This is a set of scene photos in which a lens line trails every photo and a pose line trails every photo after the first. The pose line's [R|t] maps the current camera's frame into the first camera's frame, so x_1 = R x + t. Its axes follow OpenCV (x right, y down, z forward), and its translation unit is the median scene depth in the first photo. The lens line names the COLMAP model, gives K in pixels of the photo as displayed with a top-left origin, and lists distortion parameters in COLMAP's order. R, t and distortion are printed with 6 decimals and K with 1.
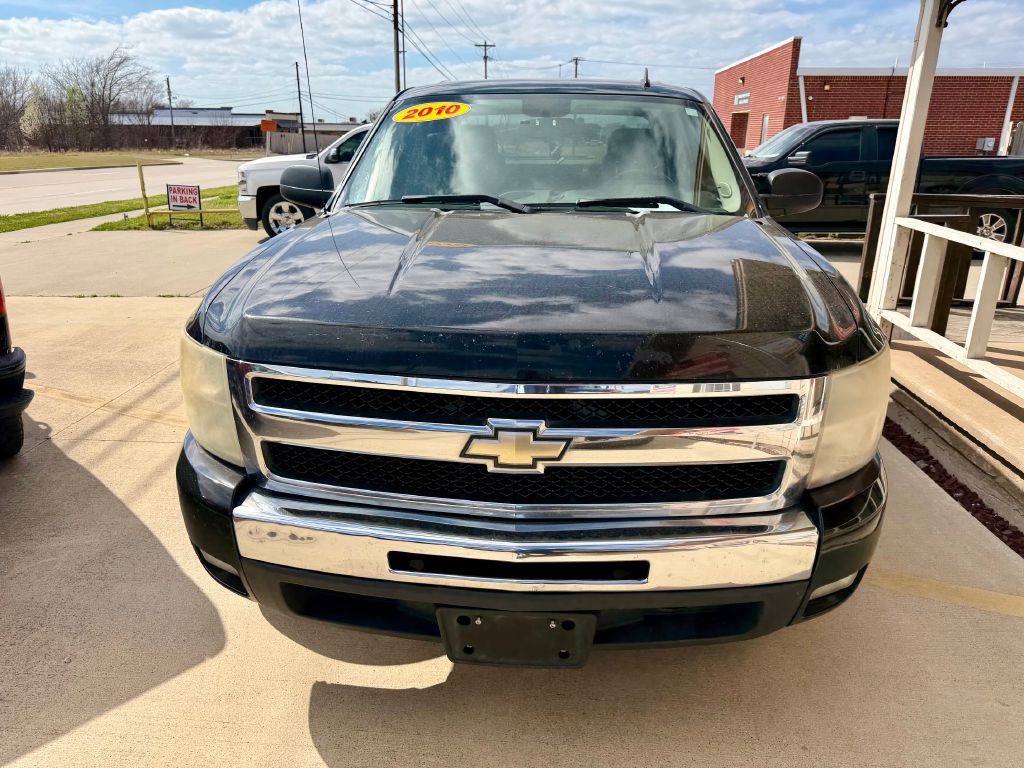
lens RADIAL K [[724.4, 0, 518.4], [0, 724.4, 389.5], [0, 0, 1]] dist [0.007100, -0.010380]
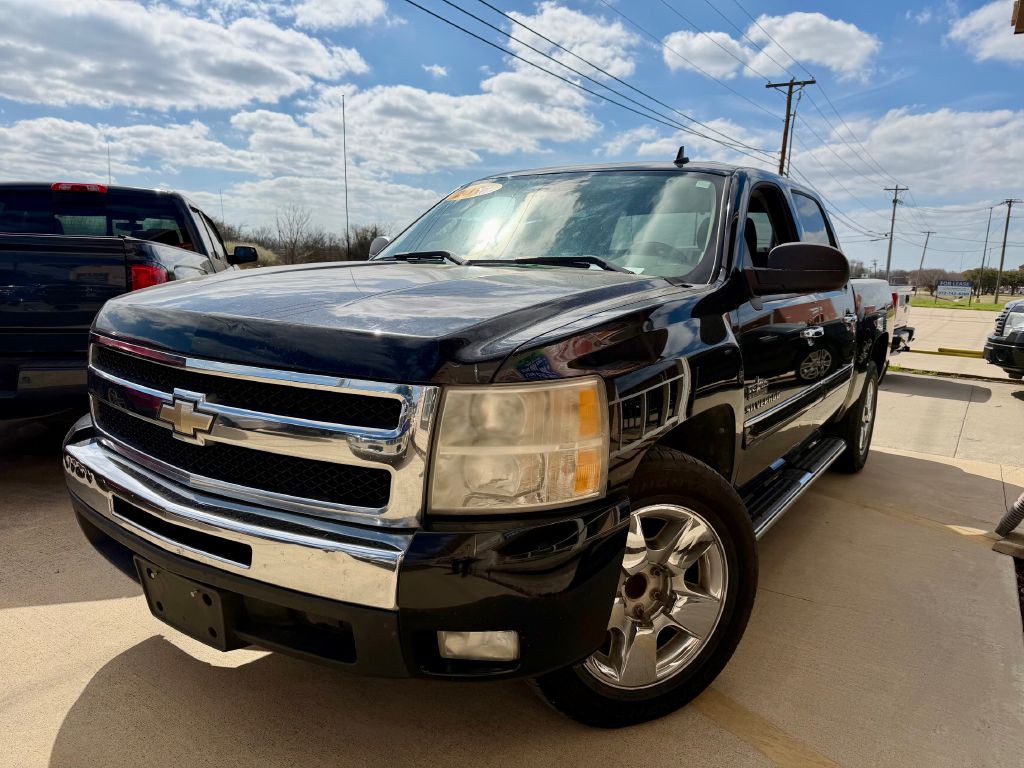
lens RADIAL K [[713.2, 0, 517.8], [0, 713.2, 396.9], [0, 0, 1]] dist [0.043267, -0.048783]
pose [[0.866677, 0.115199, -0.485386, 0.336597], [-0.195701, 0.973491, -0.118388, 0.028178], [0.458881, 0.197595, 0.866247, 0.092409]]
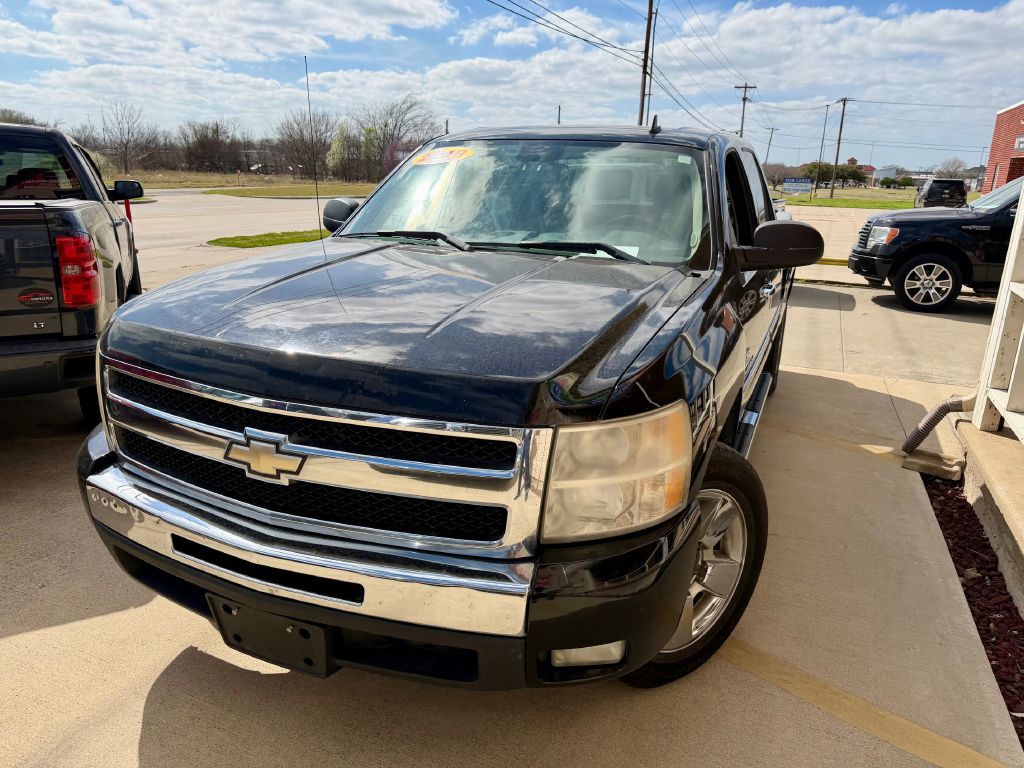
lens RADIAL K [[717.5, 0, 517.5], [0, 717.5, 383.2], [0, 0, 1]] dist [0.024902, -0.031416]
pose [[0.944217, 0.111923, -0.309720, 0.235832], [-0.128640, 0.991108, -0.034020, -0.014793], [0.303159, 0.071965, 0.950219, 0.025023]]
